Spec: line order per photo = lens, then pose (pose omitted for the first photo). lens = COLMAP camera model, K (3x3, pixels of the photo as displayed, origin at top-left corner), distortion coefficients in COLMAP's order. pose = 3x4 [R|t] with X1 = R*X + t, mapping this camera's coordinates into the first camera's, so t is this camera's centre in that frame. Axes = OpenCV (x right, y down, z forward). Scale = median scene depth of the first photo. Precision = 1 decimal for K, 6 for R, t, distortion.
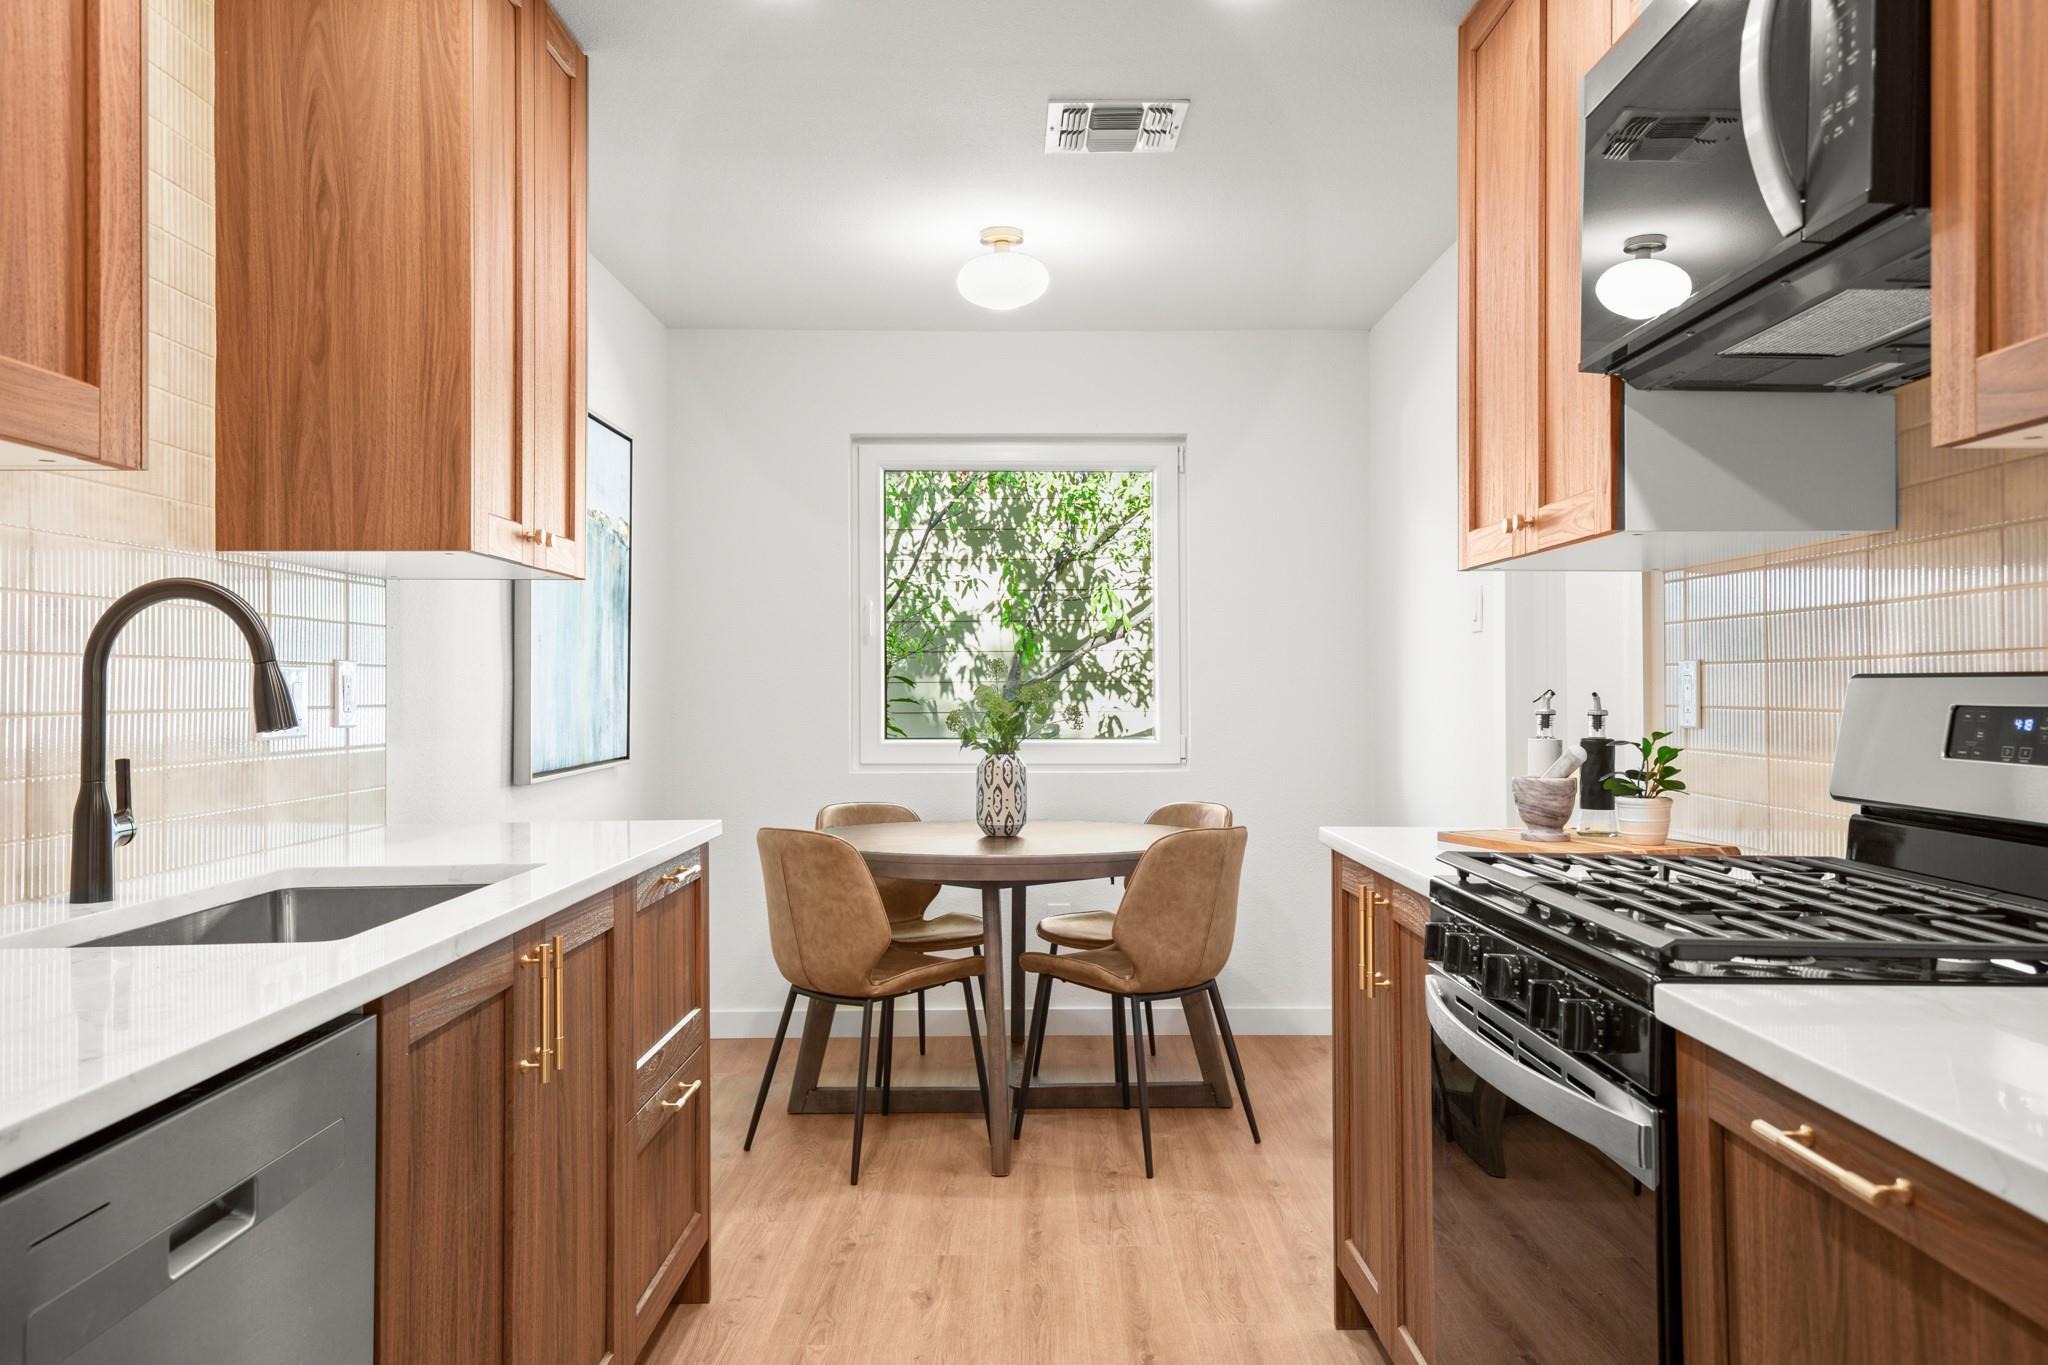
lens RADIAL K [[1589.0, 0, 1021.9], [0, 1589.0, 672.4], [0, 0, 1]] dist [0.045502, -0.000545]
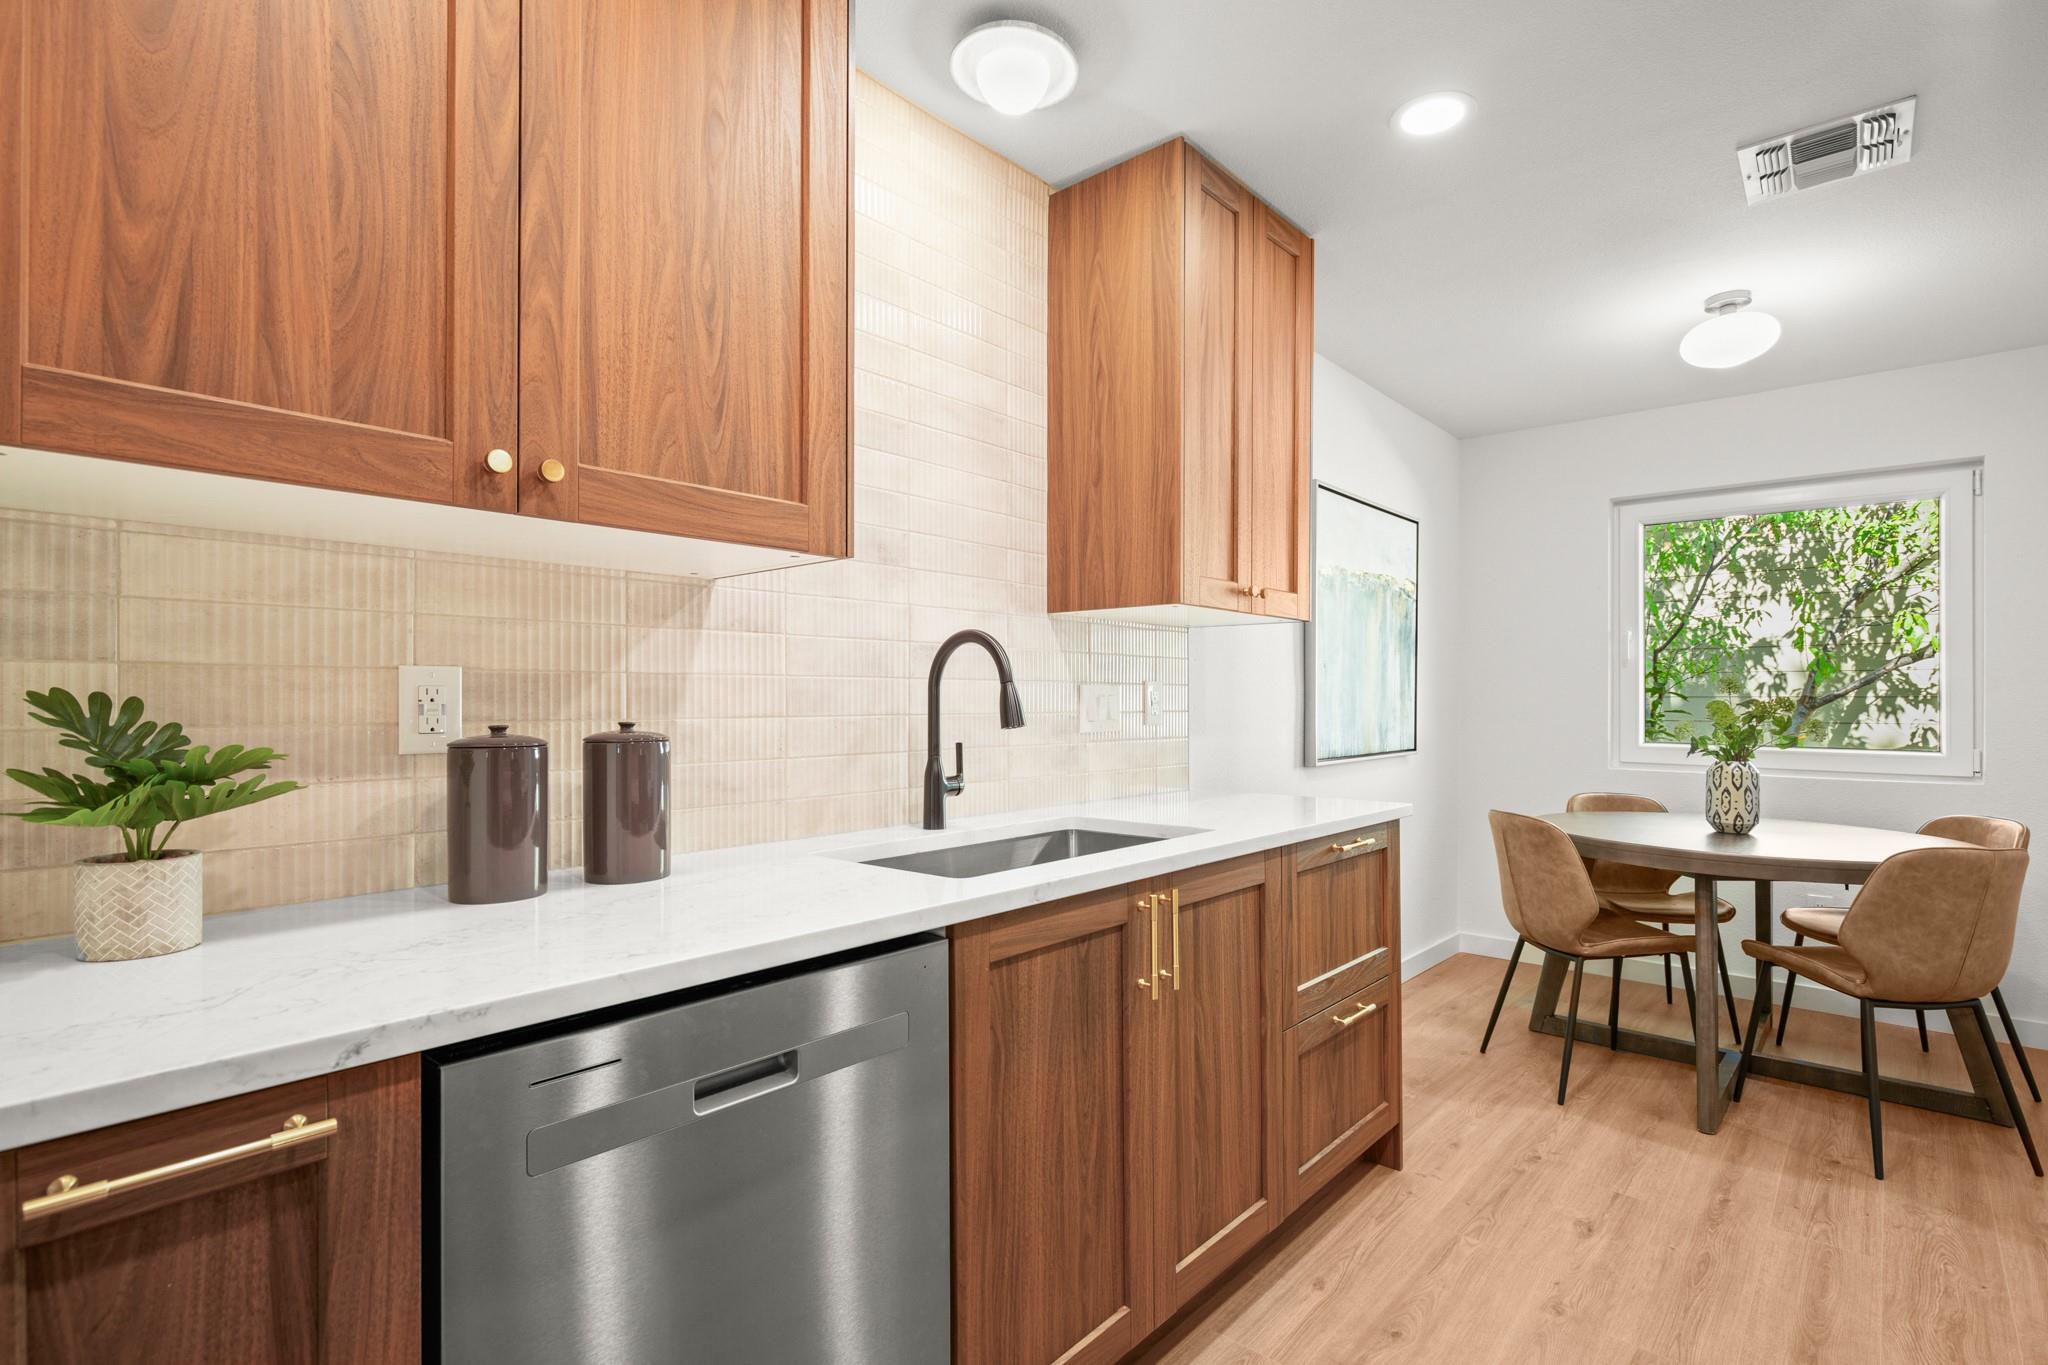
lens RADIAL K [[995.8, 0, 971.5], [0, 995.8, 706.3], [0, 0, 1]] dist [0.000312, -0.000543]
pose [[0.750589, 0.011050, -0.660677, 0.070974], [0.000514, 0.999850, 0.017306, -0.000295], [0.660769, -0.013329, 0.750471, 0.154075]]
